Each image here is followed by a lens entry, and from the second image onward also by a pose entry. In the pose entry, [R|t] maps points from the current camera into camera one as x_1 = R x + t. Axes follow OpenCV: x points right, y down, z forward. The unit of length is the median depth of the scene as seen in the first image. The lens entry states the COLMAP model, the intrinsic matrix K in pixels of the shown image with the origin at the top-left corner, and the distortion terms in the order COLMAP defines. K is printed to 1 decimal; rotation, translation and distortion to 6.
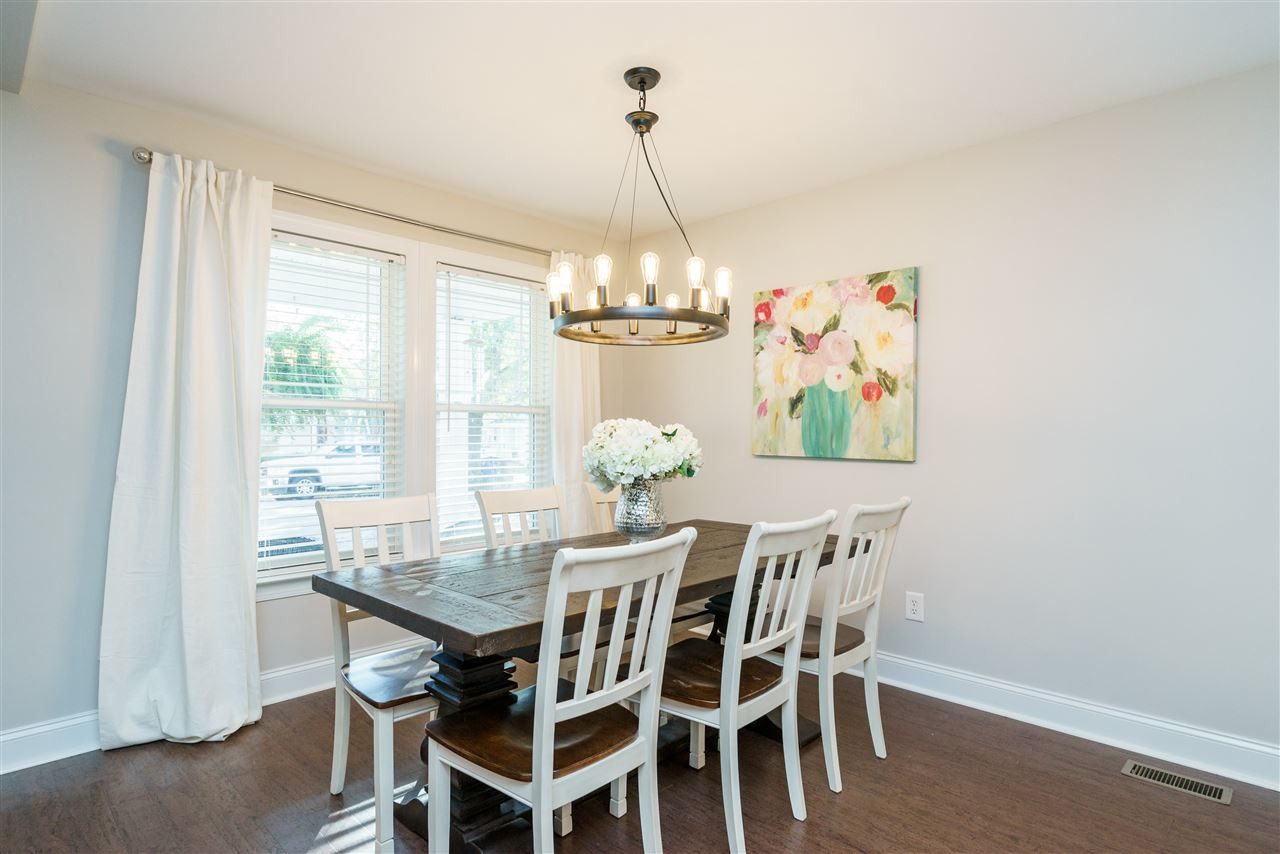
lens RADIAL K [[686.0, 0, 631.0], [0, 686.0, 431.1], [0, 0, 1]] dist [0.004566, 0.000781]
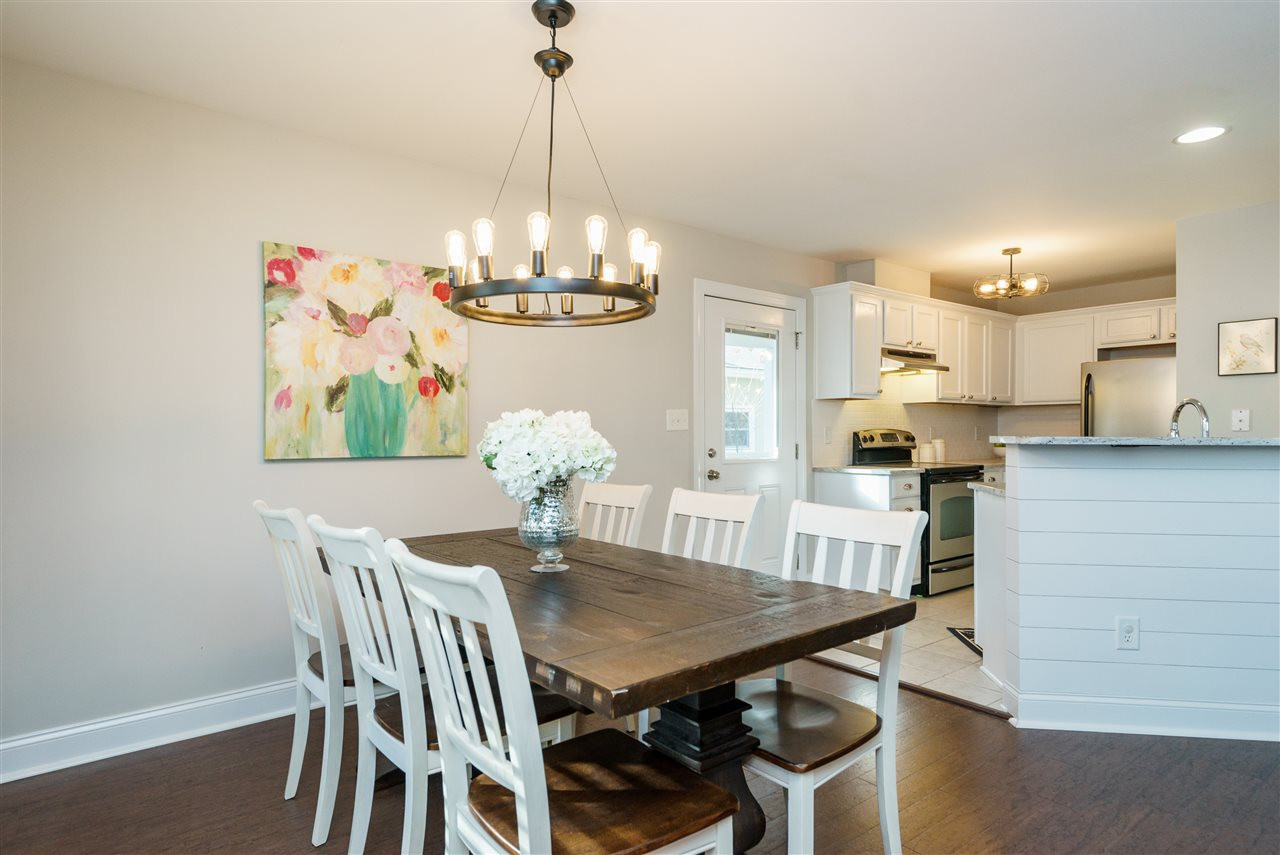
lens RADIAL K [[686.0, 0, 639.0], [0, 686.0, 441.6], [0, 0, 1]] dist [0.004566, 0.000781]
pose [[0.118677, -0.019995, 0.992732, -0.554150], [0.003771, 0.999799, 0.019686, 0.002381], [-0.992926, 0.001408, 0.118728, 0.549742]]
